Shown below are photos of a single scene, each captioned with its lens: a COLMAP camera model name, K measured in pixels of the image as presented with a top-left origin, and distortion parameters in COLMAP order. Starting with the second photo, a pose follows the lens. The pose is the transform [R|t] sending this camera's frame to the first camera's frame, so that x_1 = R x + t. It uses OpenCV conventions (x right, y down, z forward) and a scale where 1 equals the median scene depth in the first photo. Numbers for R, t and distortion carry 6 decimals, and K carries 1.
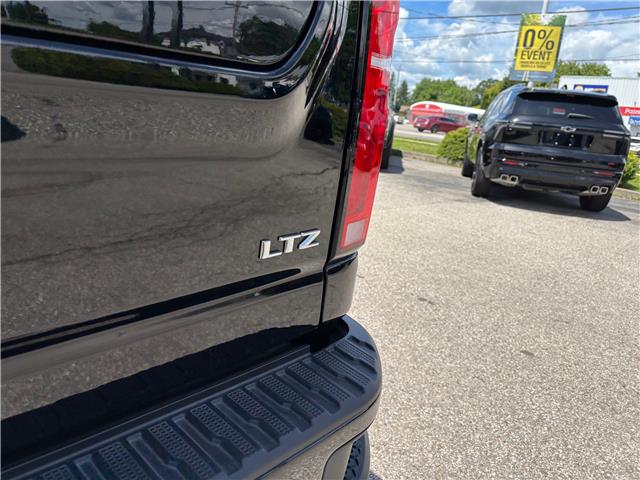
lens RADIAL K [[484.3, 0, 316.7], [0, 484.3, 242.6], [0, 0, 1]] dist [0.052027, -0.051473]
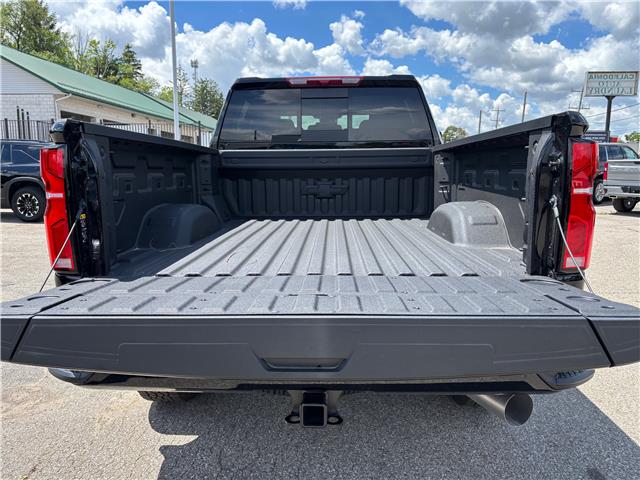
lens RADIAL K [[484.3, 0, 314.1], [0, 484.3, 246.8], [0, 0, 1]] dist [0.052027, -0.051473]
pose [[0.671962, 0.024587, -0.740177, 0.022105], [-0.133592, 0.987078, -0.088492, 0.006266], [0.728437, 0.158345, 0.666563, -0.033454]]
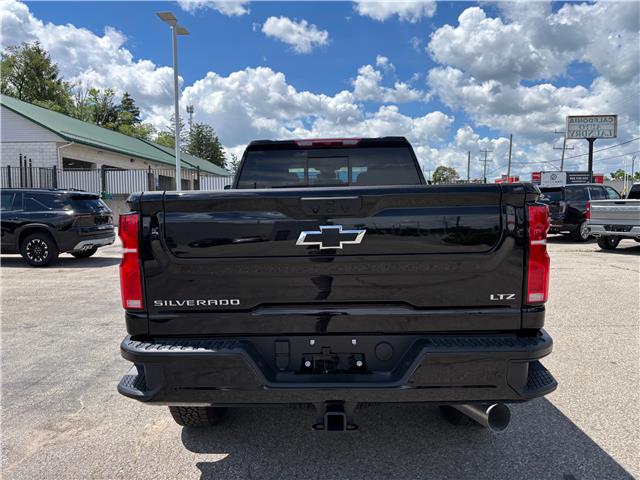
lens RADIAL K [[484.3, 0, 314.2], [0, 484.3, 245.3], [0, 0, 1]] dist [0.052027, -0.051473]
pose [[0.680806, -0.045973, -0.731020, 0.031008], [-0.119136, 0.977788, -0.172445, 0.007794], [0.722710, 0.204493, 0.660207, -0.046116]]
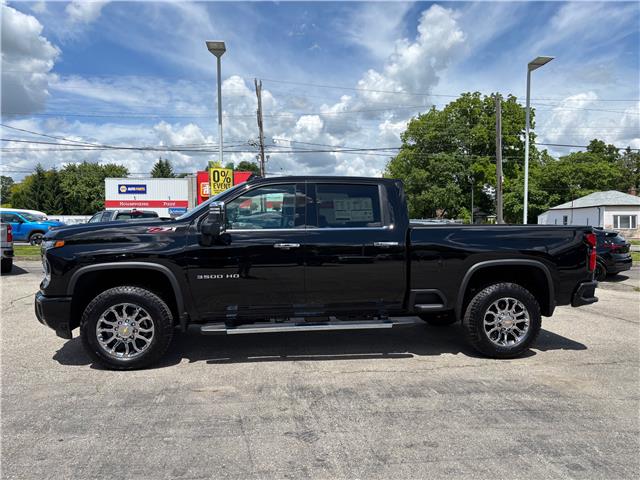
lens RADIAL K [[482.4, 0, 314.6], [0, 482.4, 241.1], [0, 0, 1]] dist [0.028324, -0.023871]
pose [[0.597464, -0.124247, 0.792212, -0.249674], [0.265251, 0.962932, -0.049023, -0.021894], [-0.756756, 0.239424, 0.608274, -0.052059]]
